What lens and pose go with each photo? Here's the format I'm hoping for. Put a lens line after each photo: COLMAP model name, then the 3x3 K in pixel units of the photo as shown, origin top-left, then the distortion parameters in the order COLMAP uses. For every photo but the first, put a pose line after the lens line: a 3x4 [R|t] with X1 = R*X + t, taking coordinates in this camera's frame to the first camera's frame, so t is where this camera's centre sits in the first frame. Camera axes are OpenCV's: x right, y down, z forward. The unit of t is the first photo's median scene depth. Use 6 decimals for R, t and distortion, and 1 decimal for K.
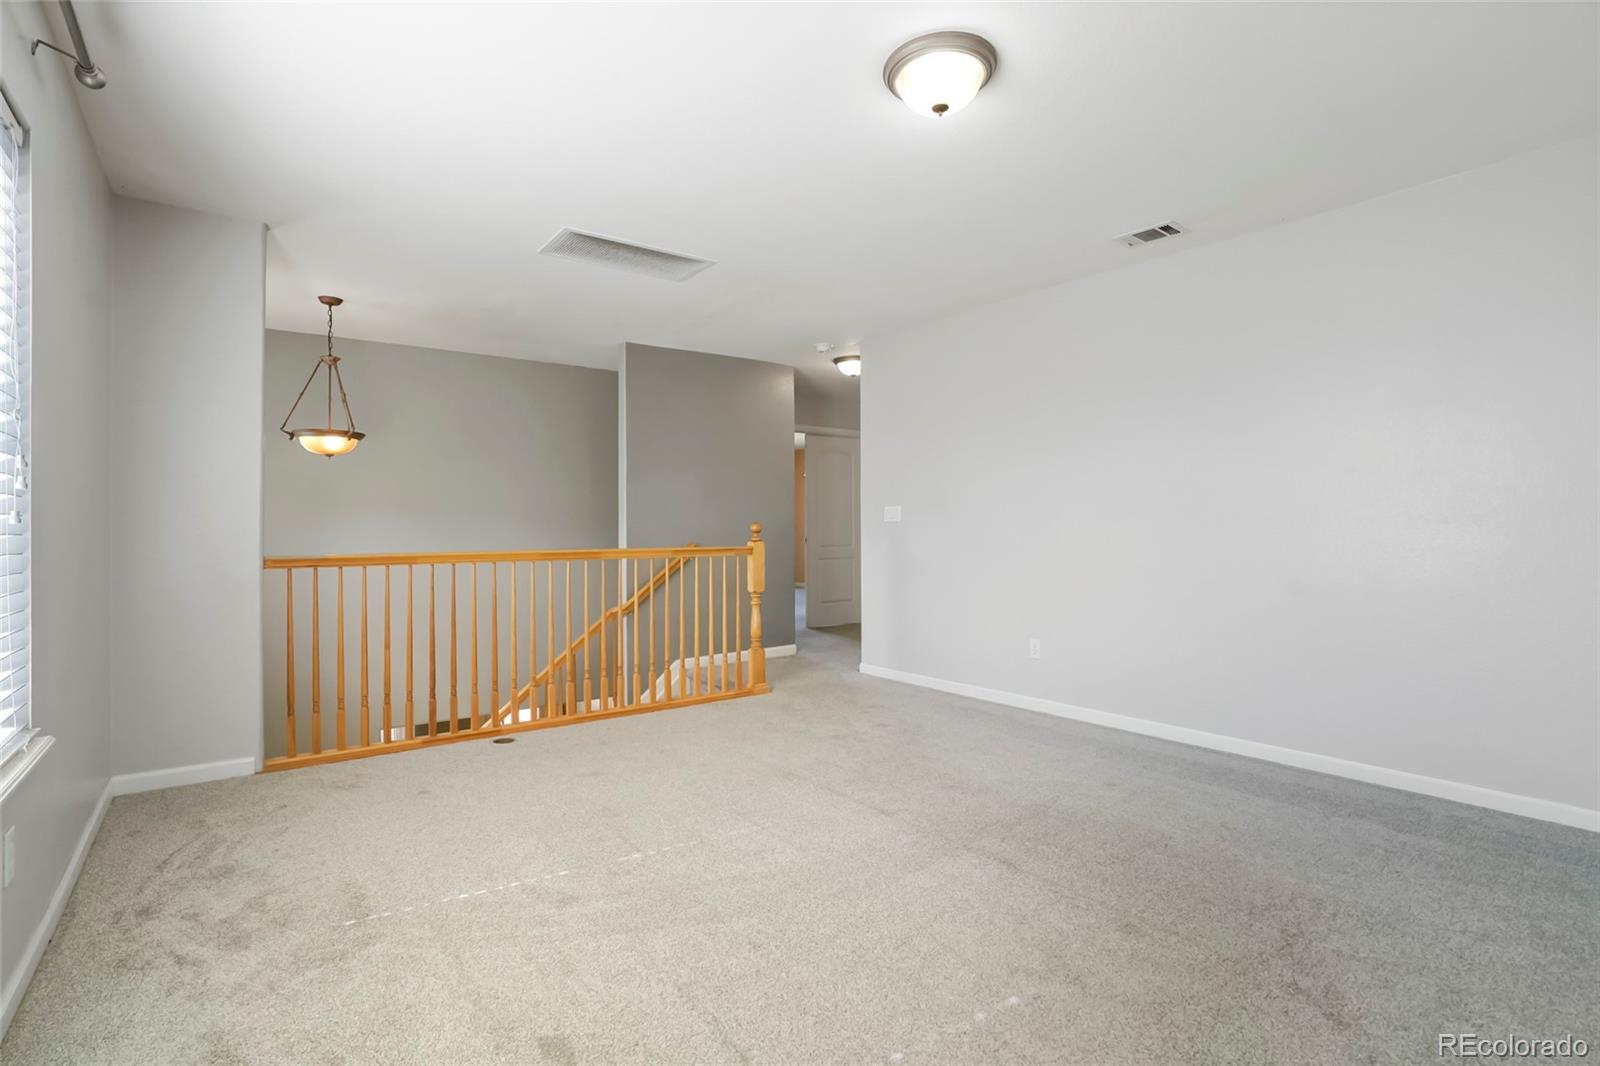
lens RADIAL K [[749.8, 0, 801.0], [0, 749.8, 529.3], [0, 0, 1]] dist [-0.041276, 0.011597]
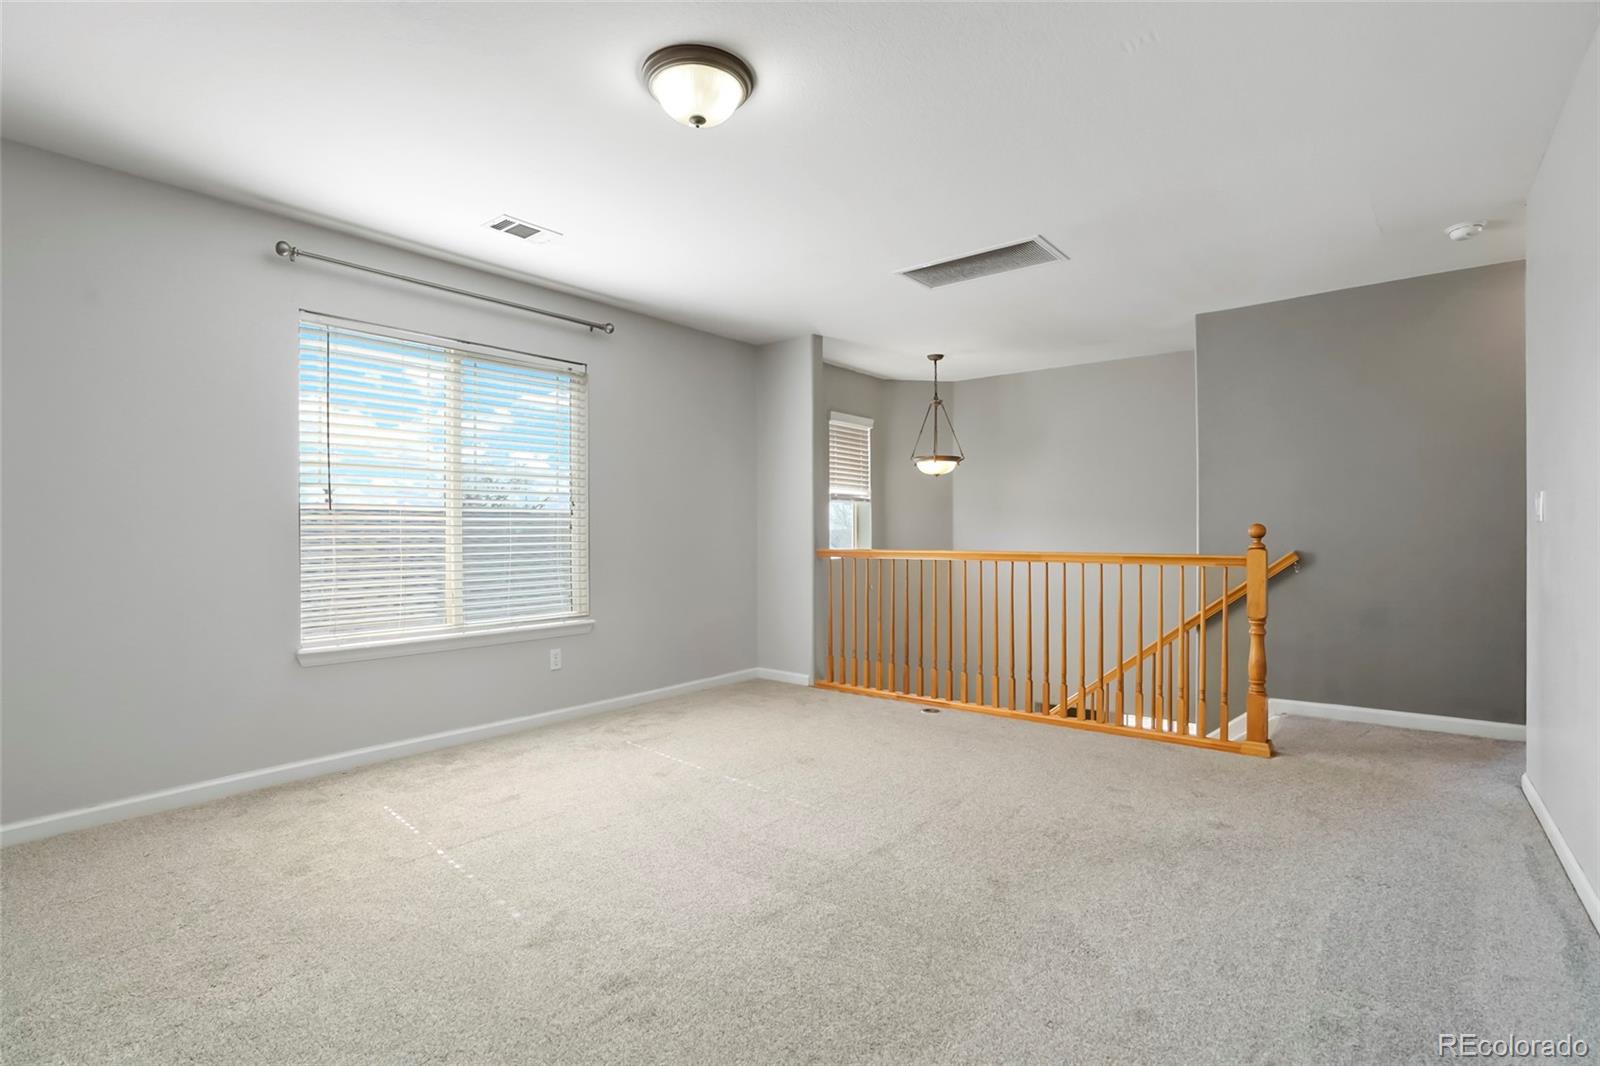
lens RADIAL K [[749.8, 0, 801.0], [0, 749.8, 530.5], [0, 0, 1]] dist [-0.041276, 0.011597]
pose [[0.236240, 0.000747, -0.971694, 0.700540], [0.000364, 1.000000, 0.000857, -0.002959], [0.971695, -0.000556, 0.236240, 0.512185]]
